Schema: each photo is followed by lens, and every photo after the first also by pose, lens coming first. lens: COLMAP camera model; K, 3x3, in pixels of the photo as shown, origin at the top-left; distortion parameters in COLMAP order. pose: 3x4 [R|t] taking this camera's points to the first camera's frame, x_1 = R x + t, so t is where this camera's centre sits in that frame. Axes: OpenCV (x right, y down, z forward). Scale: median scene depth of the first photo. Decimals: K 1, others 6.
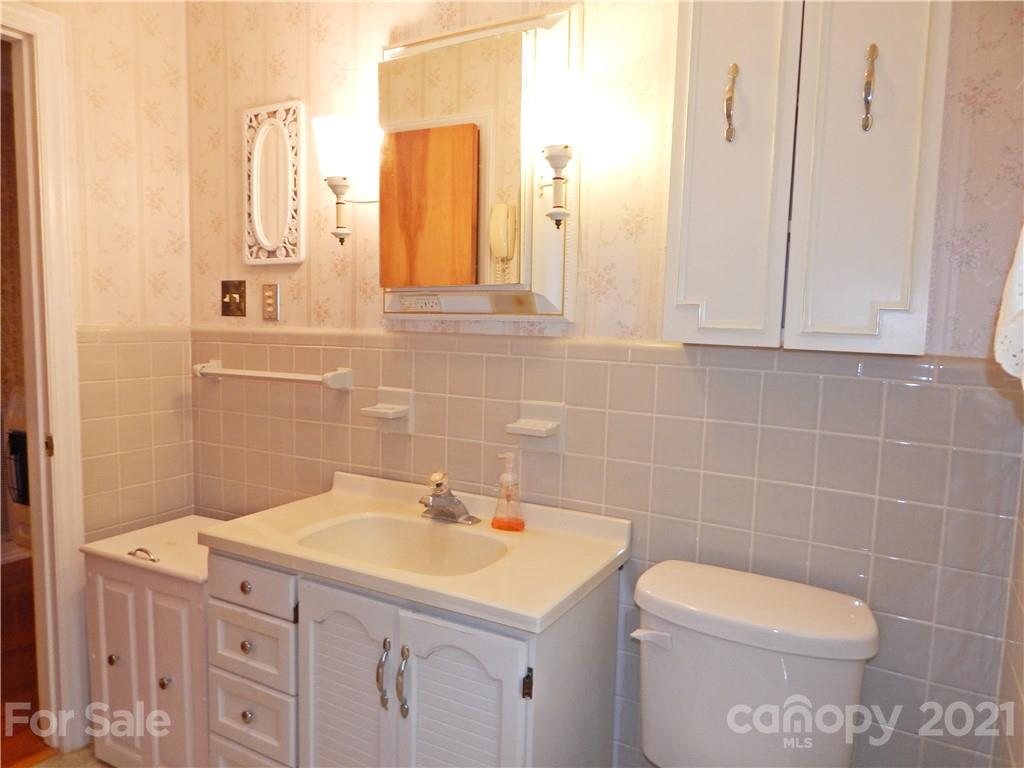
lens RADIAL K [[685.5, 0, 521.1], [0, 685.5, 385.6], [0, 0, 1]] dist [0.006735, 0.000104]
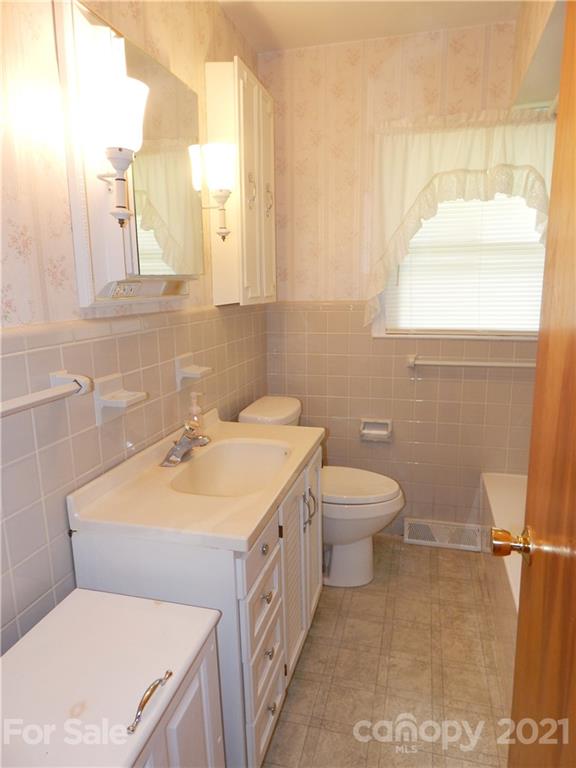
lens RADIAL K [[514.1, 0, 288.0], [0, 514.1, 384.0], [0, 0, 1]] dist [0.006735, 0.000104]
pose [[-0.247312, -0.201180, 0.947820, -0.952154], [0.097658, 0.968051, 0.230956, -0.131572], [-0.964002, 0.149680, -0.219764, 0.914038]]
